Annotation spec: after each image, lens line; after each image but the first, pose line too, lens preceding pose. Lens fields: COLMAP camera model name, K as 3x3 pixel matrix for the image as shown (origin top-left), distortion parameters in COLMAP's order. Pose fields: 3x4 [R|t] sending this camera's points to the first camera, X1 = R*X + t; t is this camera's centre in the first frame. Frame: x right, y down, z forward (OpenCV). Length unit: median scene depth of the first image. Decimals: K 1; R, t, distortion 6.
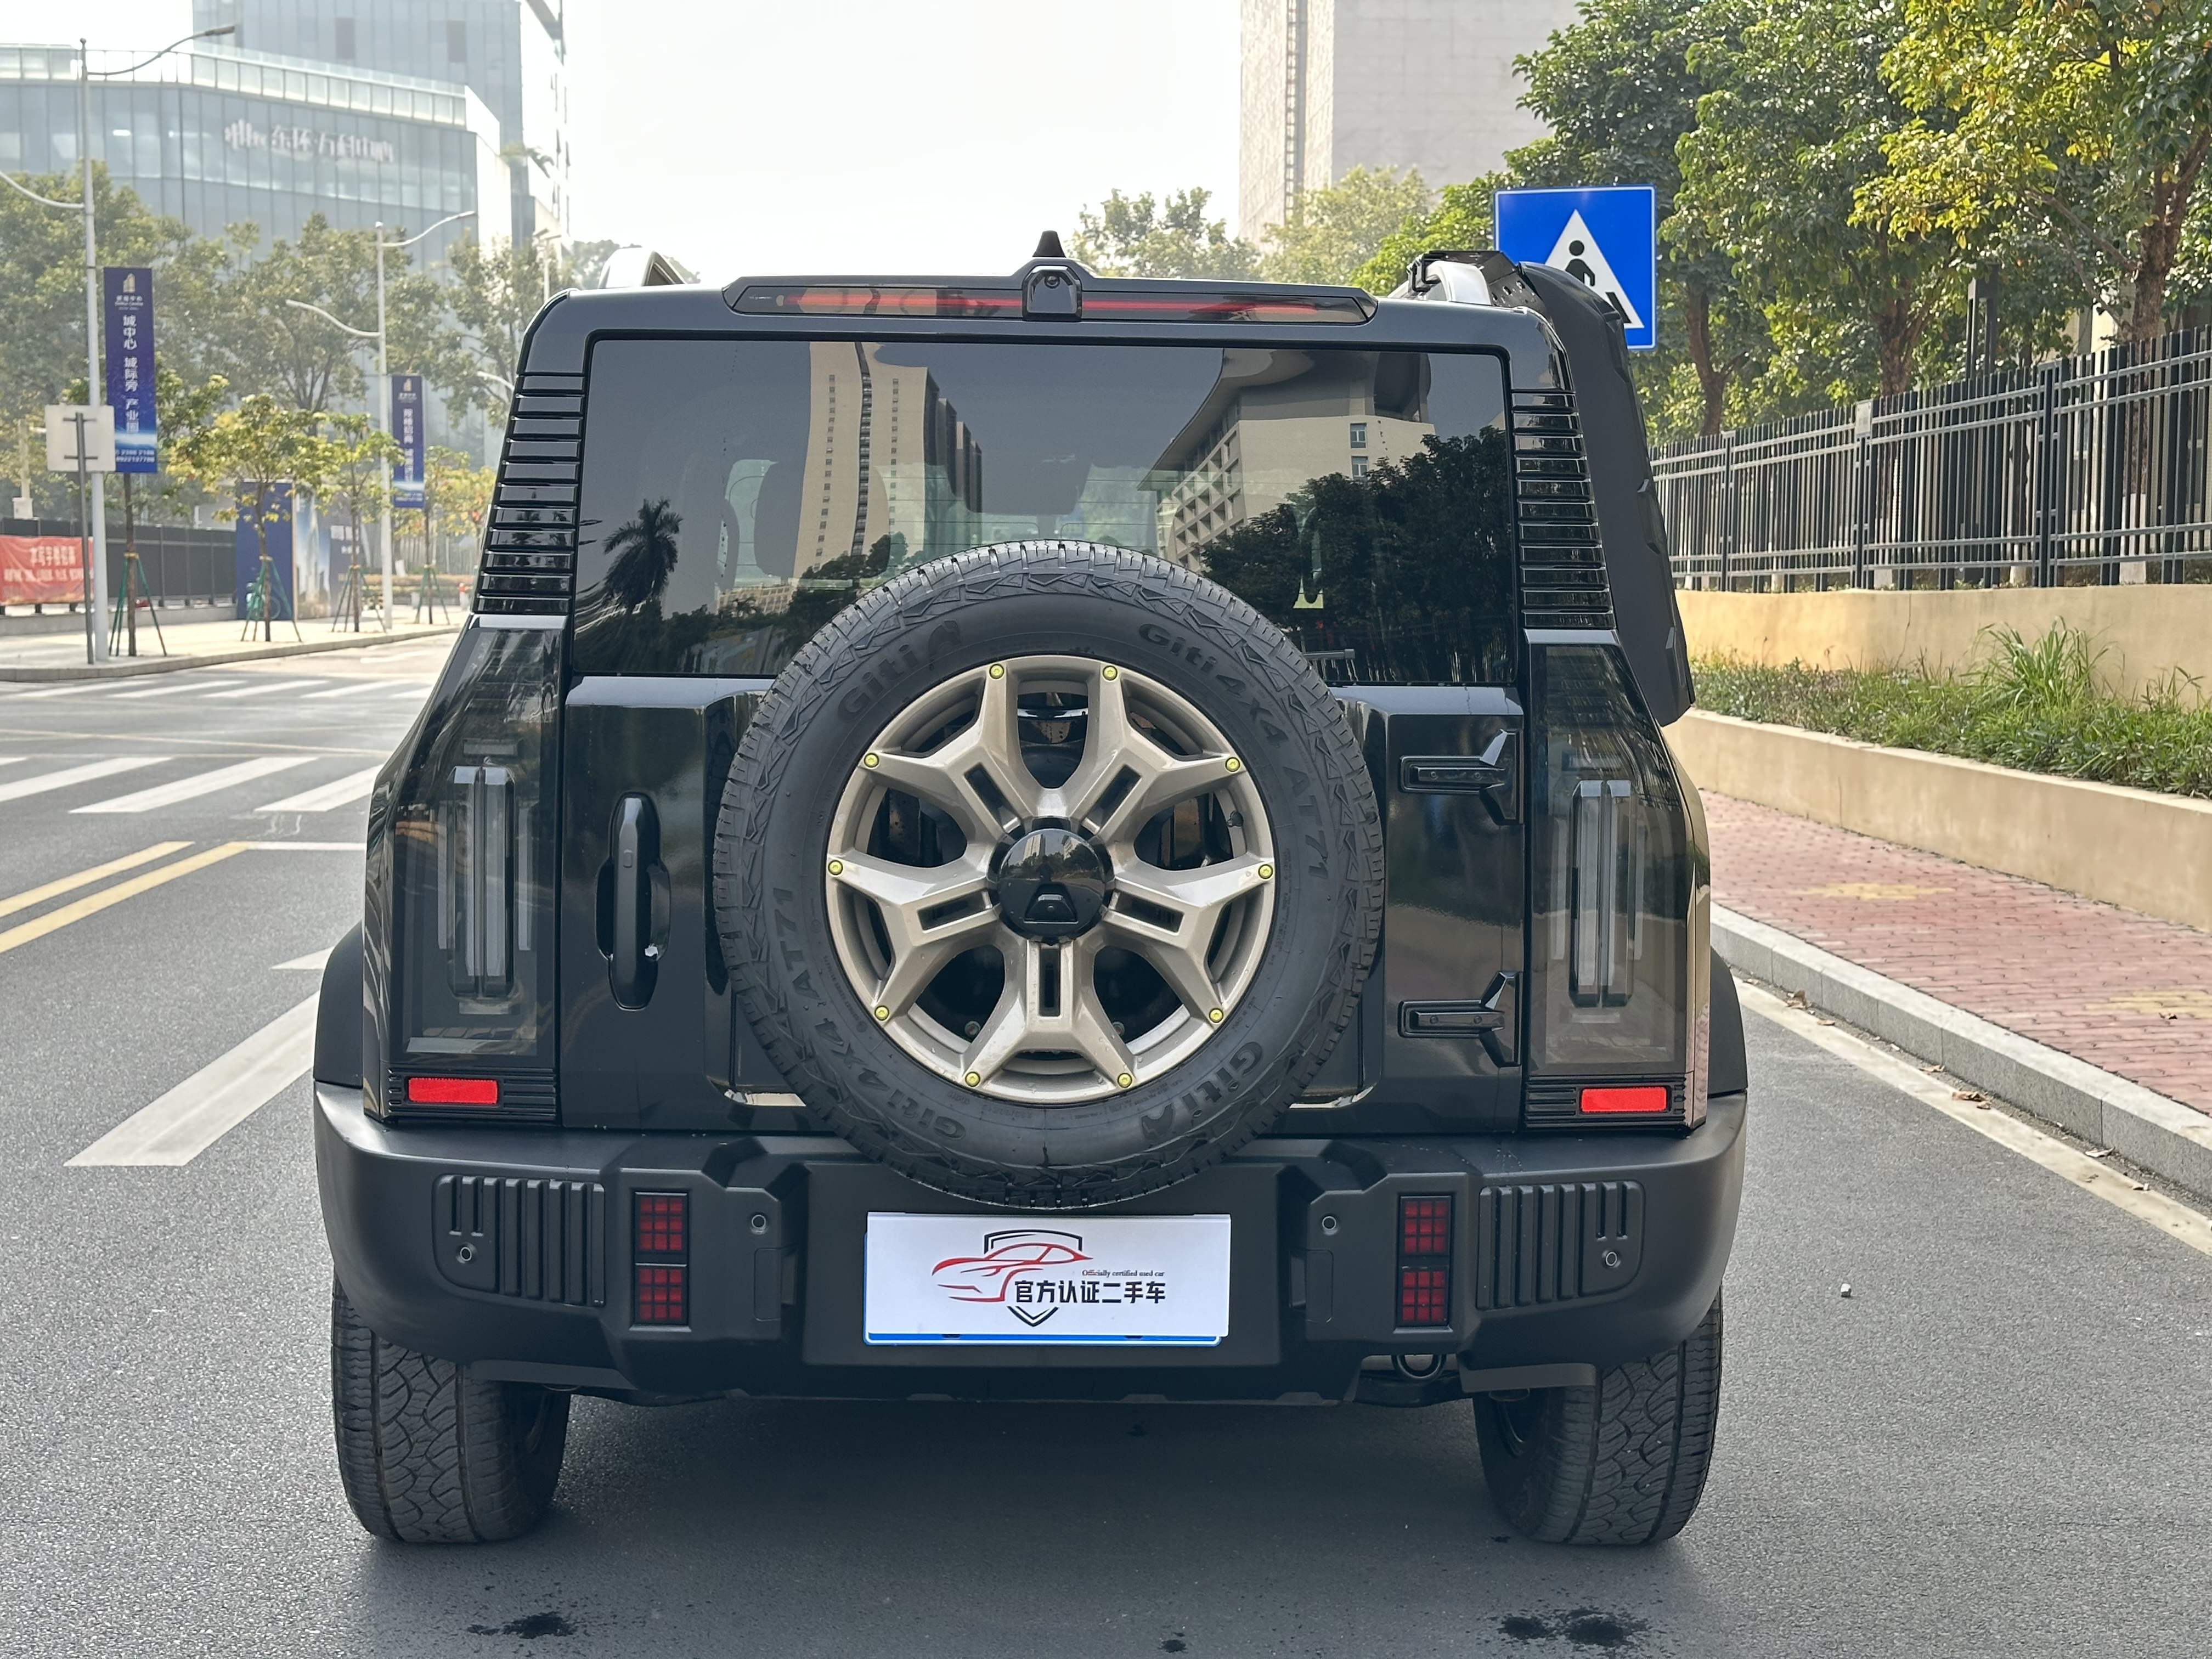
lens RADIAL K [[3052.2, 0, 1106.0], [0, 3052.2, 829.5], [0, 0, 1]] dist [0.303178, -0.678152]
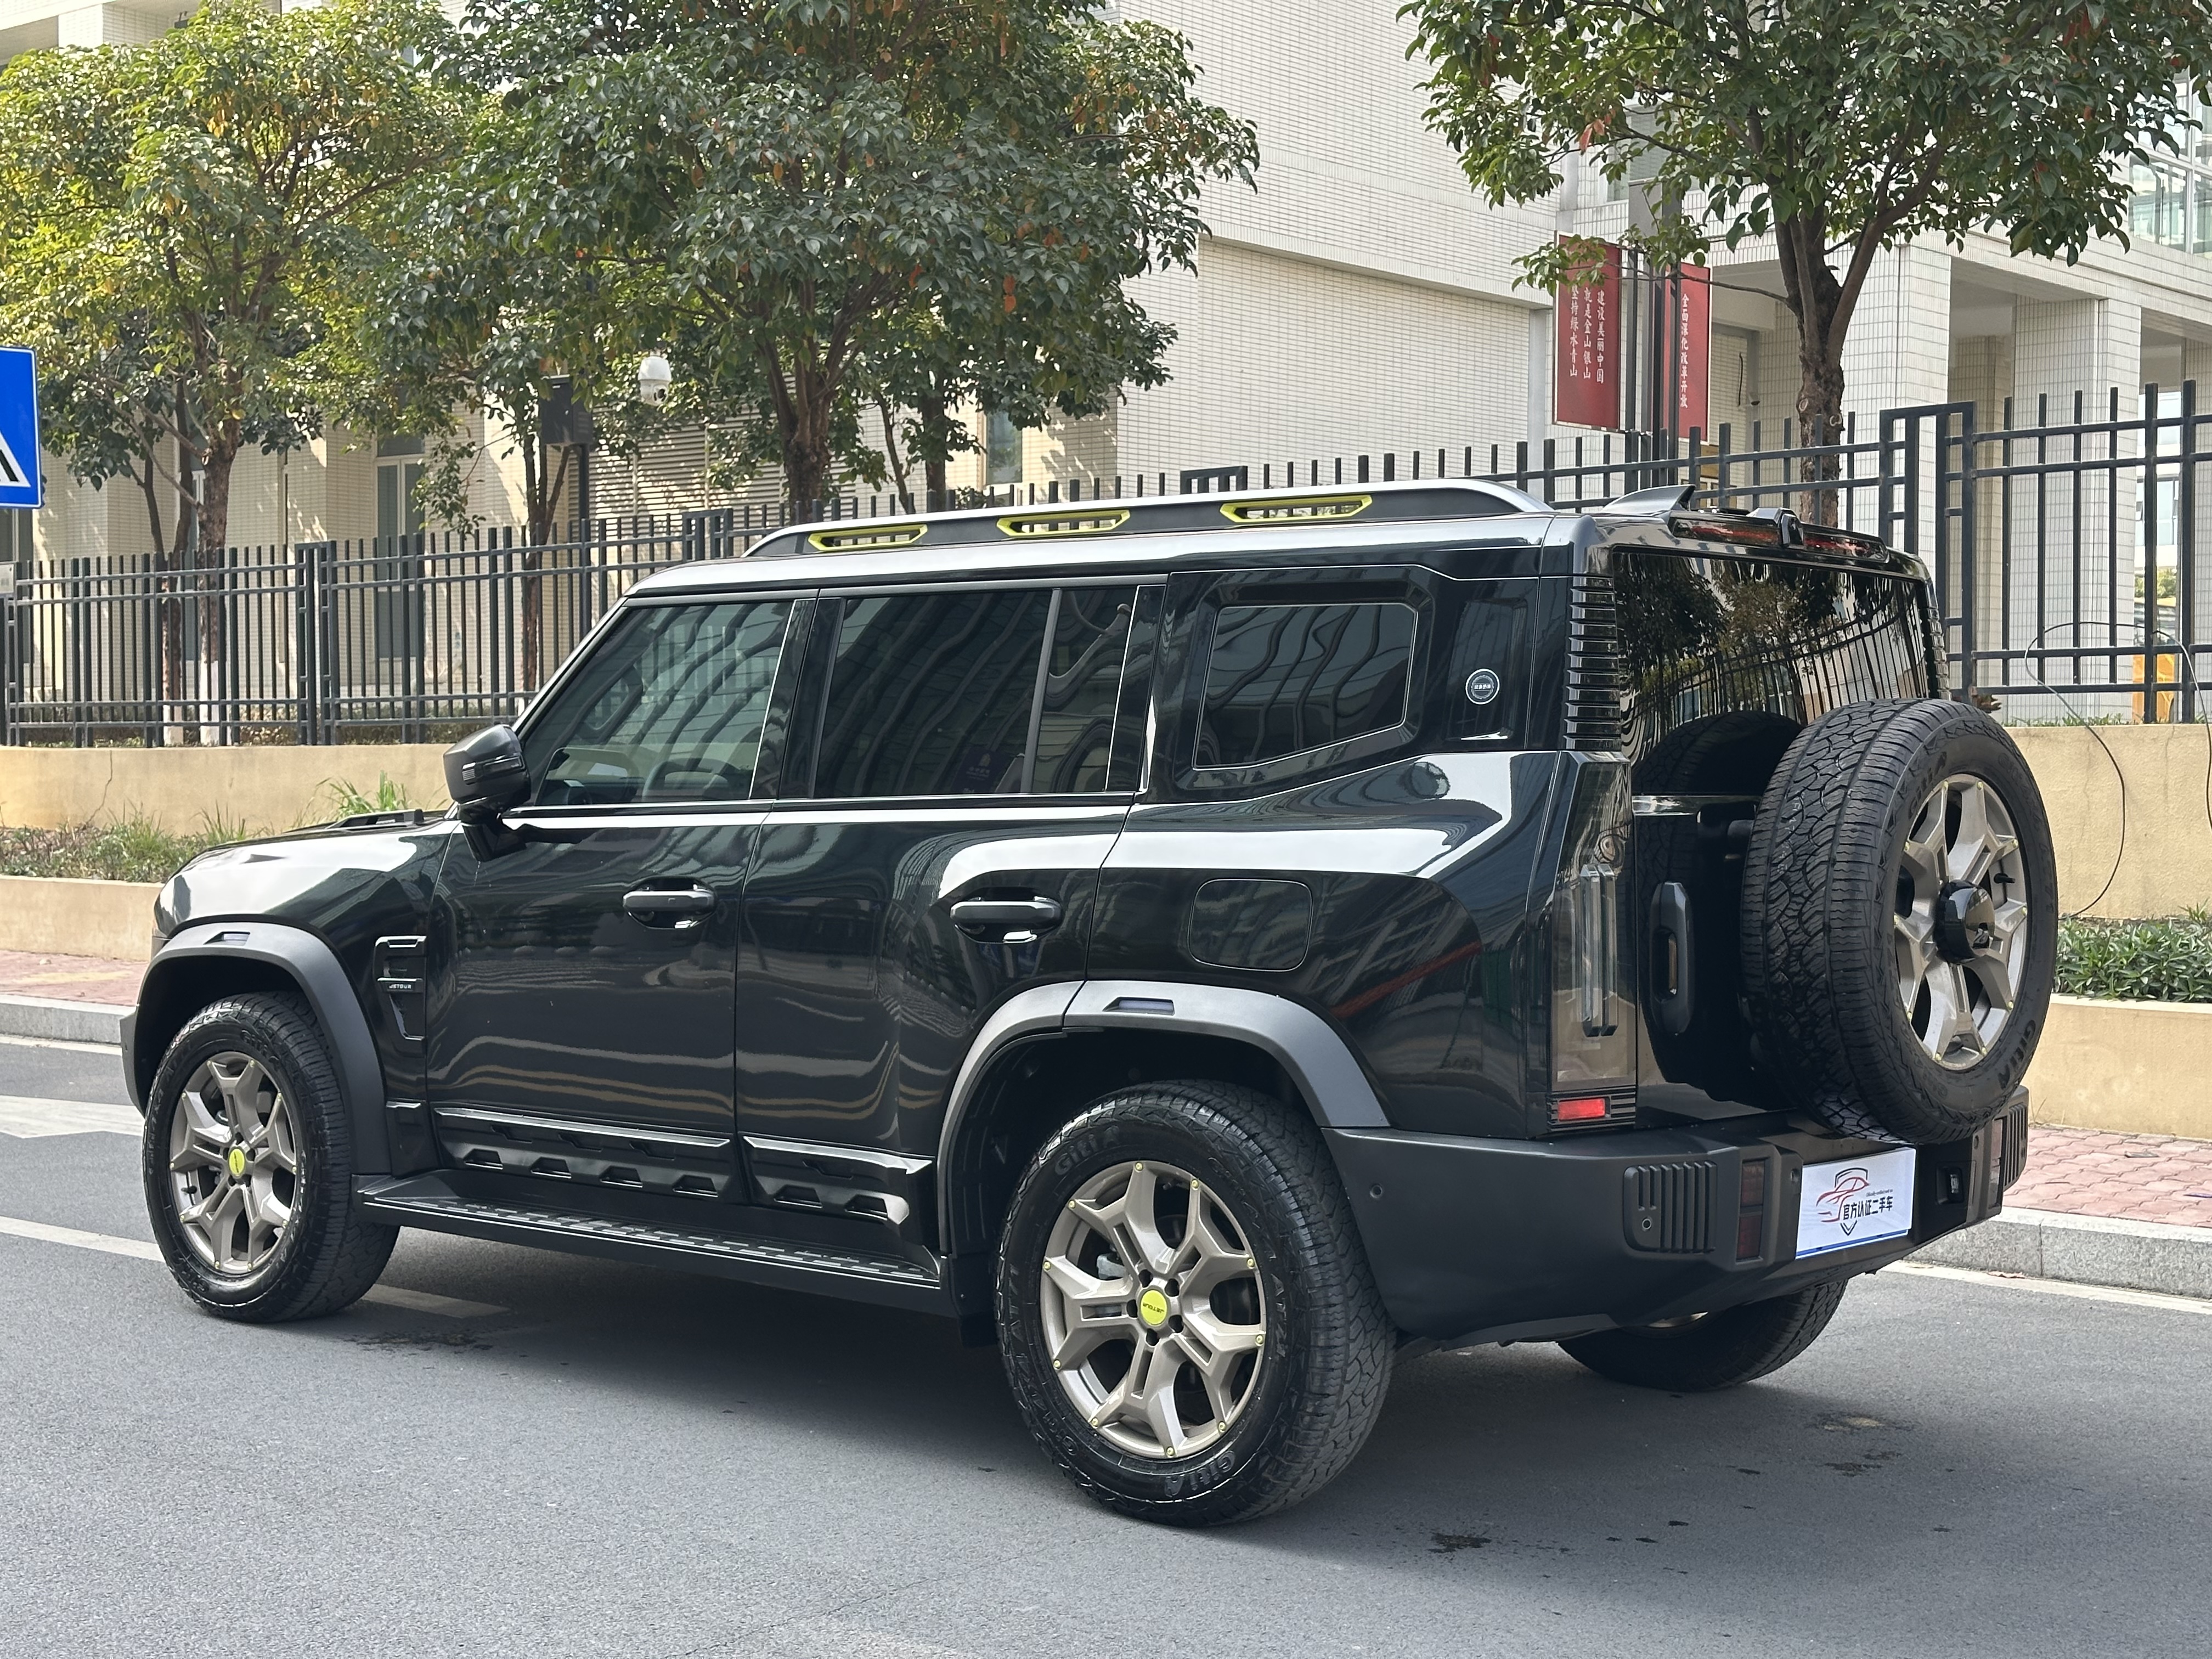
lens RADIAL K [[3052.2, 0, 1106.0], [0, 3052.2, 829.5], [0, 0, 1]] dist [0.303178, -0.678152]
pose [[0.686048, -0.025597, 0.727106, -1.199585], [0.063561, 0.997668, -0.024851, -0.013885], [-0.724774, 0.063264, 0.686076, 0.213462]]
